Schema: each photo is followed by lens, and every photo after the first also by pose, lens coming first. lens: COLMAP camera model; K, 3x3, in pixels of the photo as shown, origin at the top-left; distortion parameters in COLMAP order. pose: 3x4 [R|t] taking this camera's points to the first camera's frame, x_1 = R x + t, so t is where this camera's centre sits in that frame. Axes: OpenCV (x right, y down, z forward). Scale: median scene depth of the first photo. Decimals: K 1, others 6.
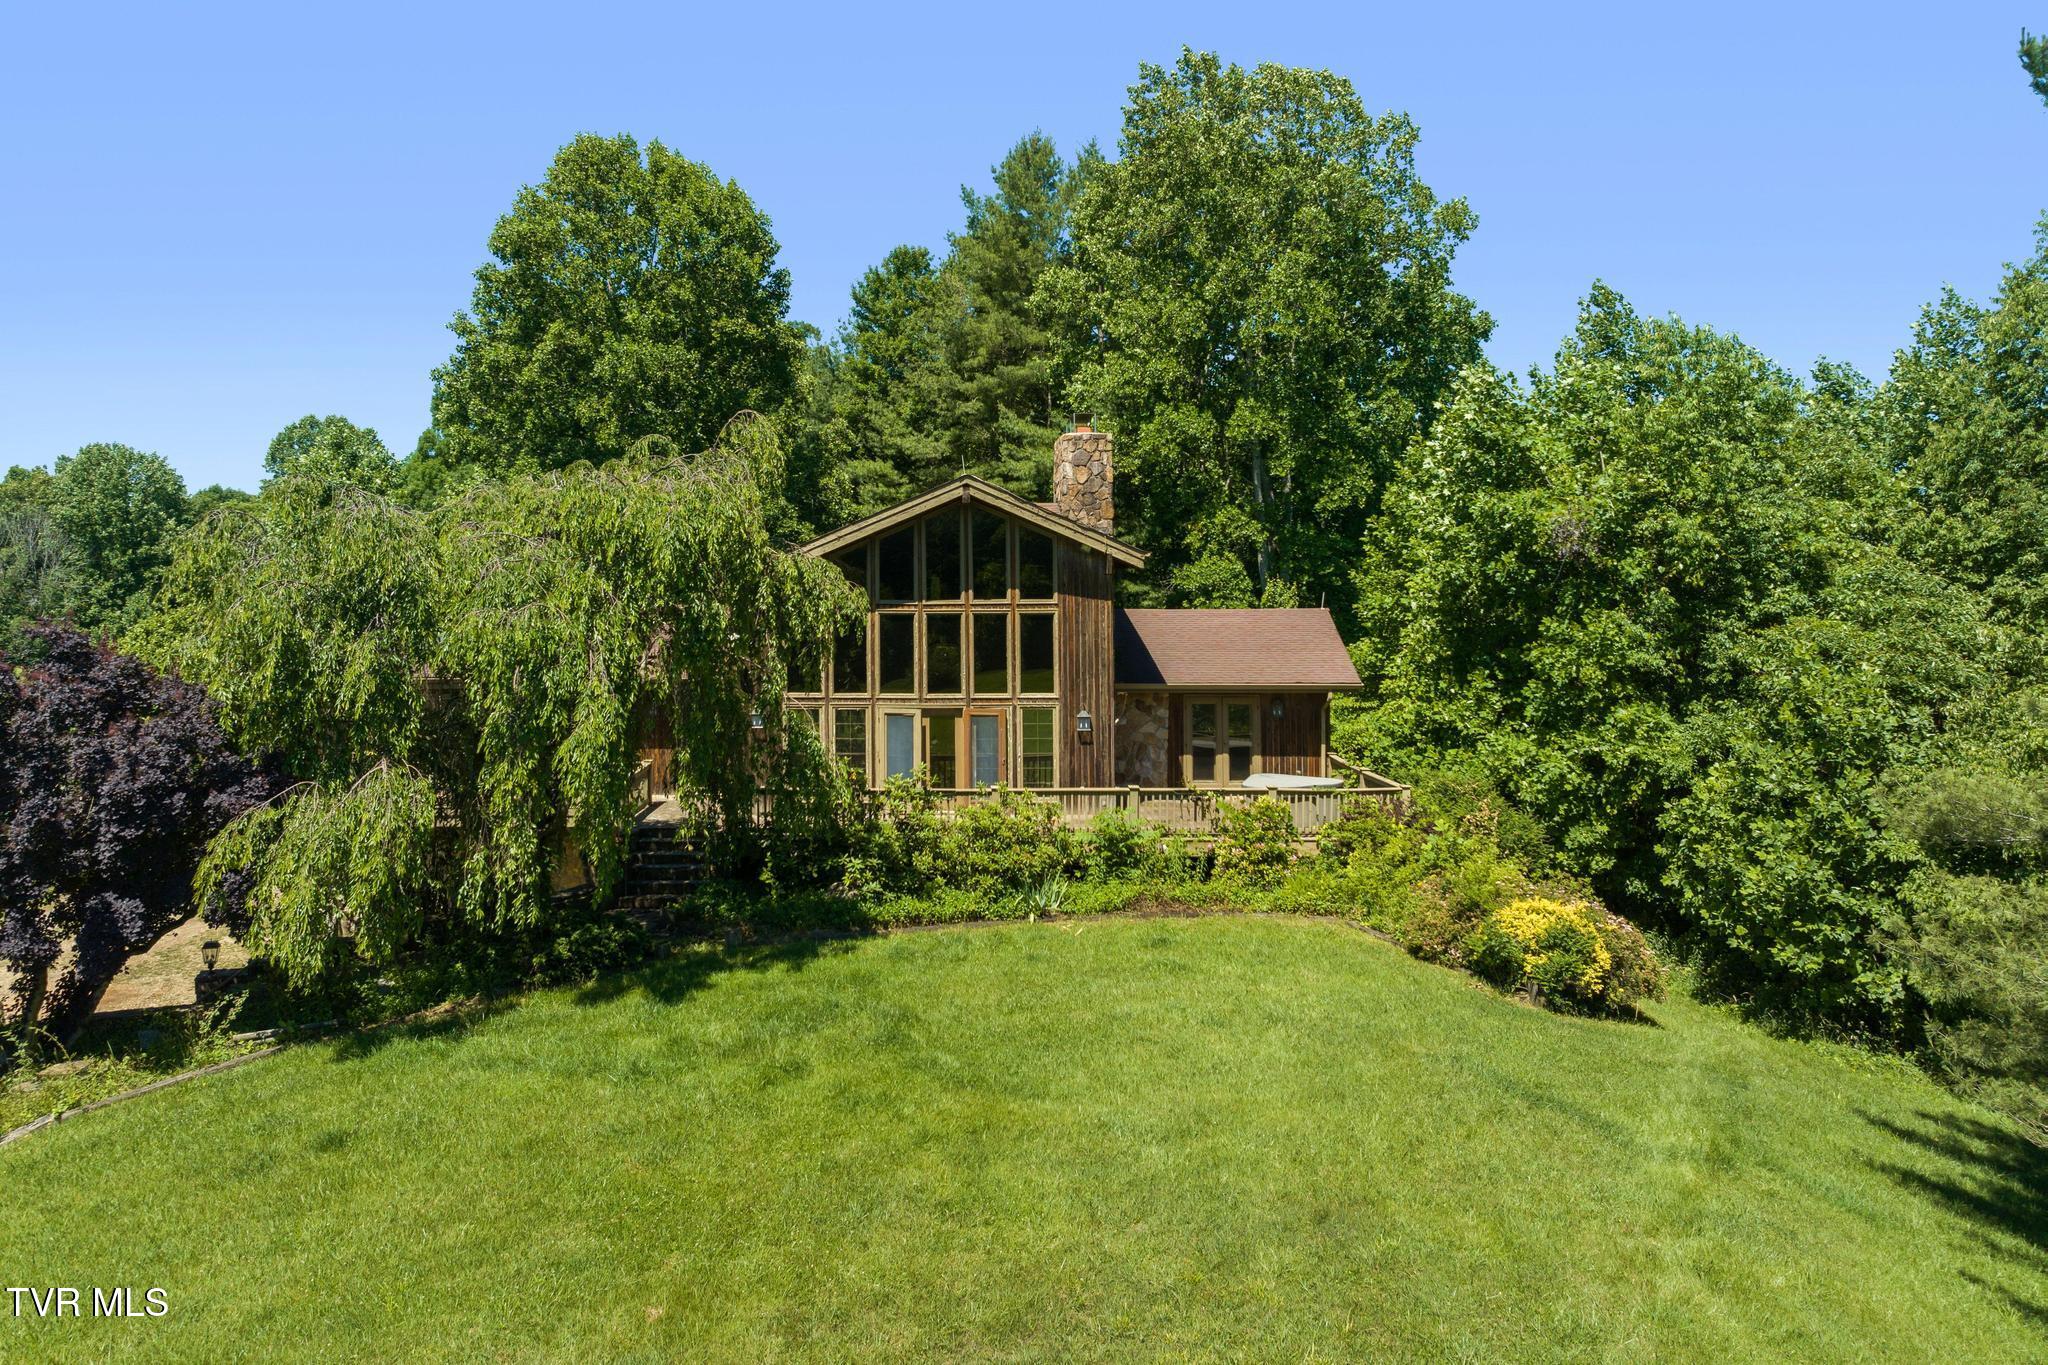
lens RADIAL K [[1434.1, 0, 932.6], [0, 1434.1, 575.0], [0, 0, 1]] dist [-0.046746, 0.010892]
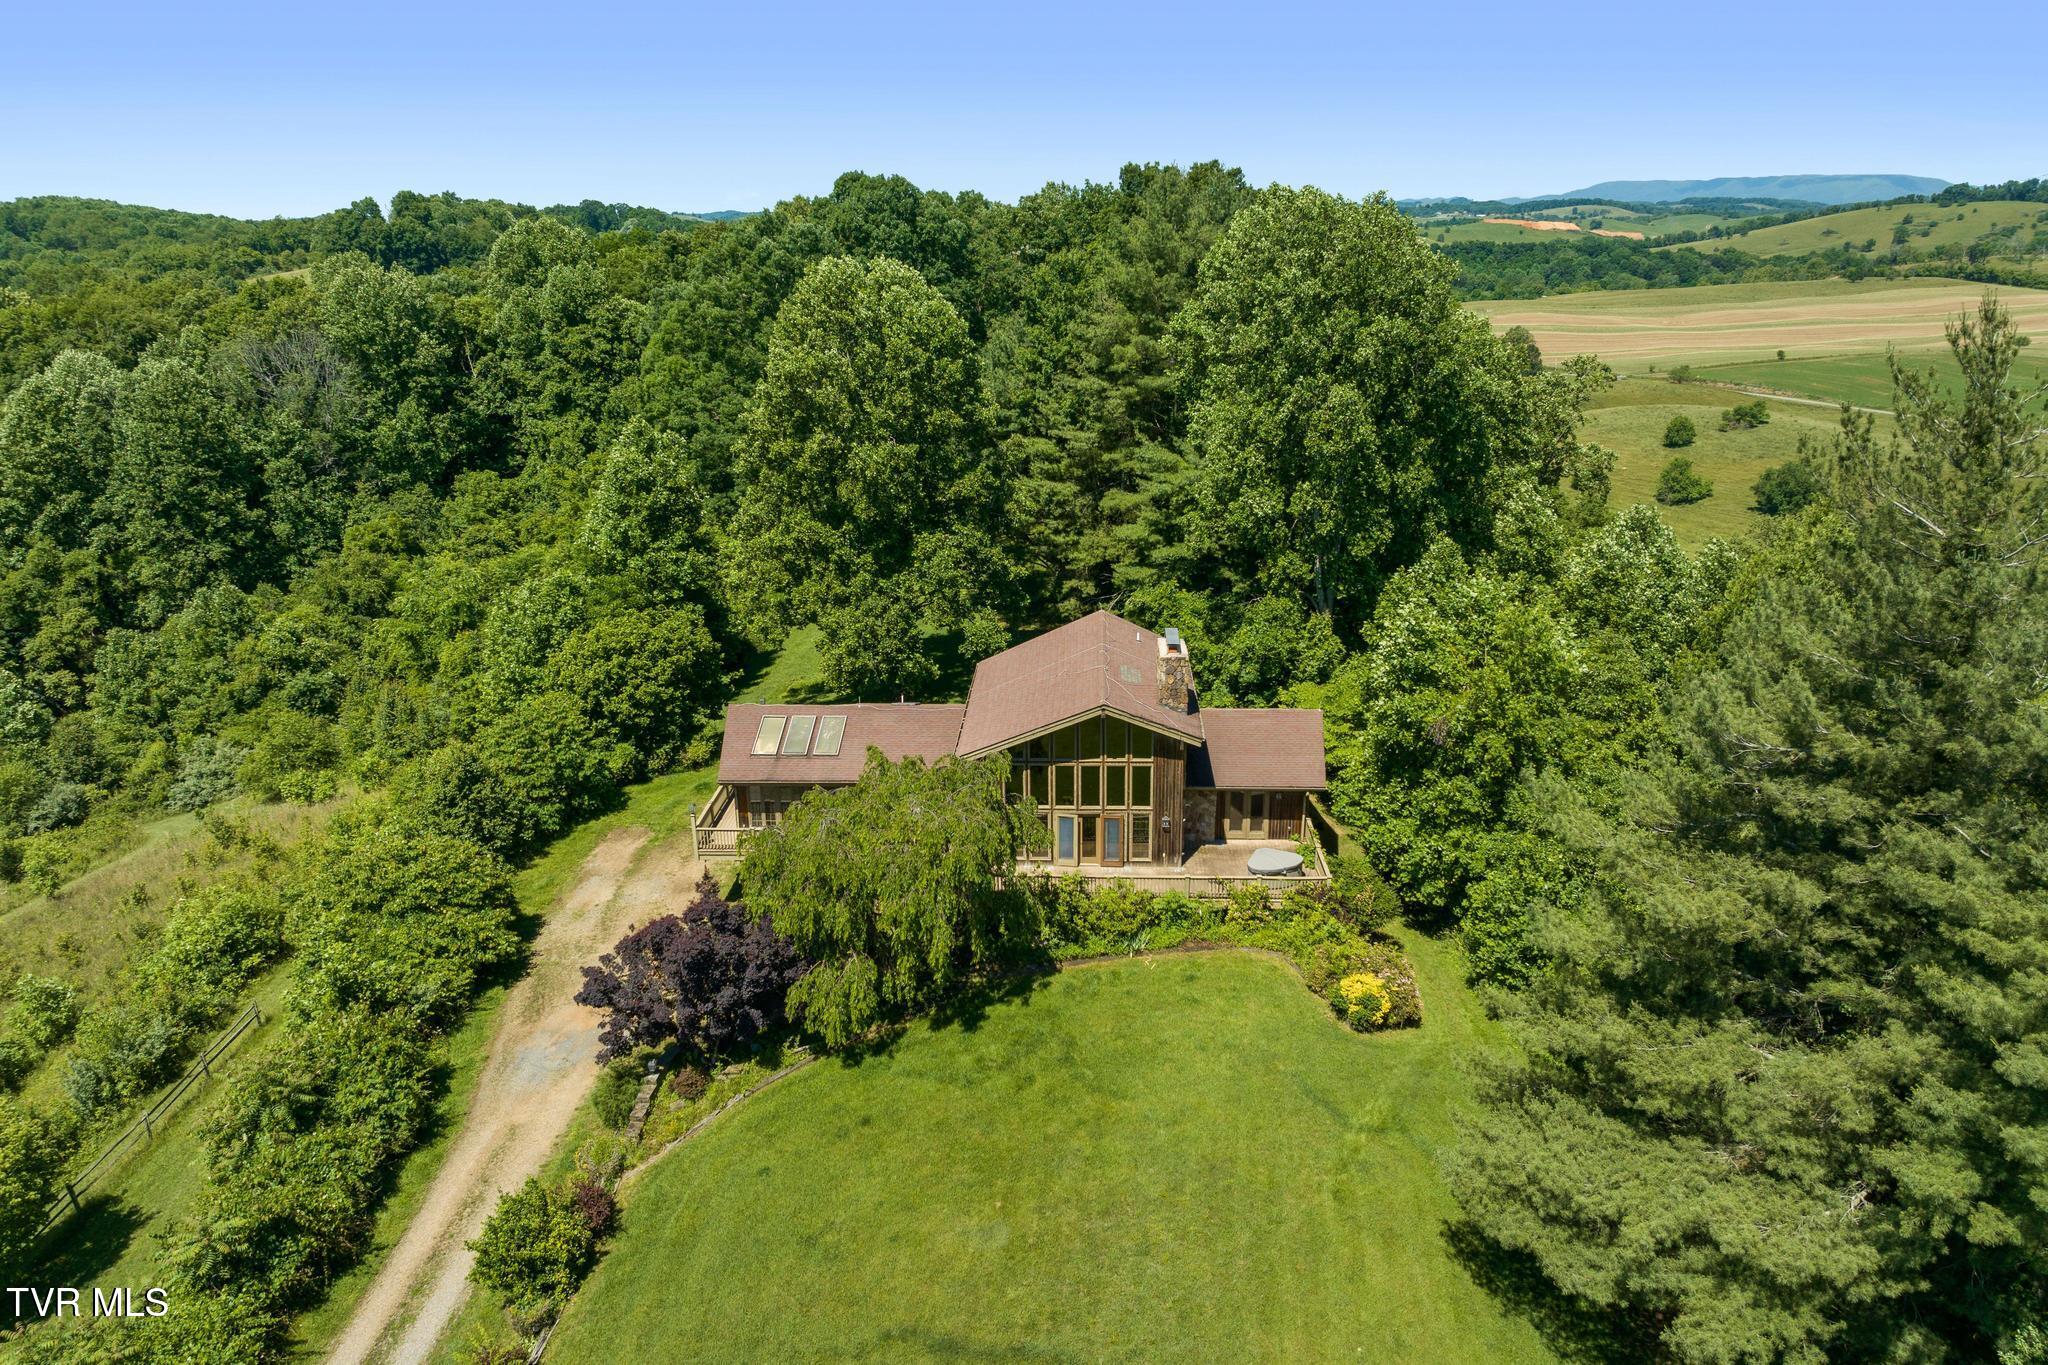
lens RADIAL K [[1434.1, 0, 1024.4], [0, 1434.1, 635.2], [0, 0, 1]] dist [-0.046746, 0.010892]
pose [[0.999165, 0.005763, -0.040448, -0.003427], [0.006935, 0.951716, 0.306901, -0.692346], [0.040264, -0.306925, 0.950881, -0.687346]]
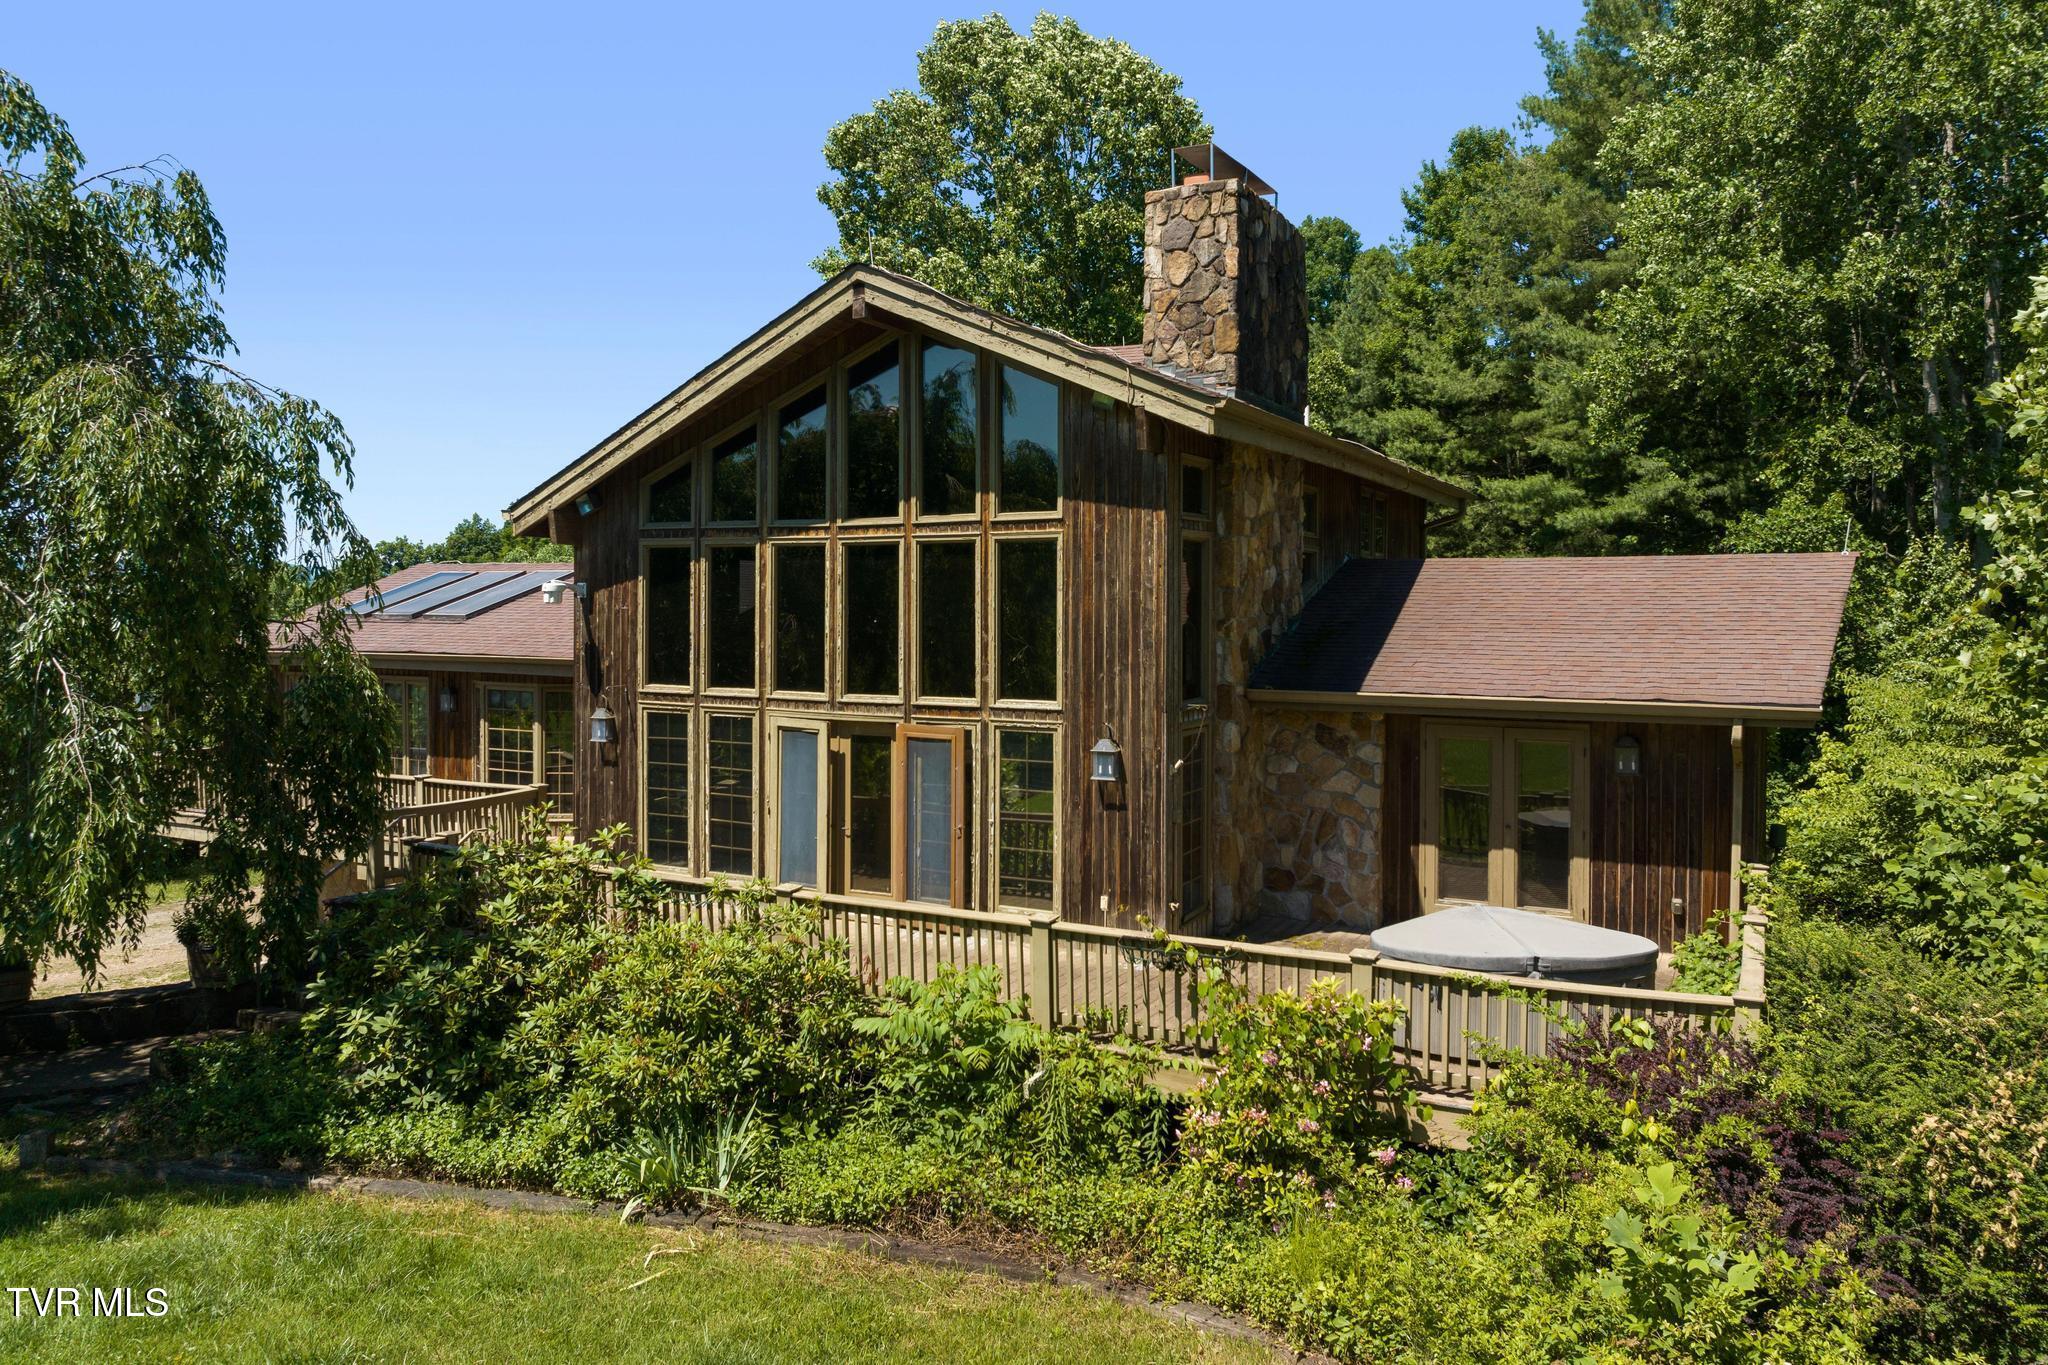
lens RADIAL K [[1434.1, 0, 1039.6], [0, 1434.1, 630.0], [0, 0, 1]] dist [-0.046746, 0.010892]
pose [[0.891051, 0.012046, -0.453742, 0.302258], [-0.001971, 0.999741, 0.022670, 0.046939], [0.453898, -0.019306, 0.890844, 0.558922]]
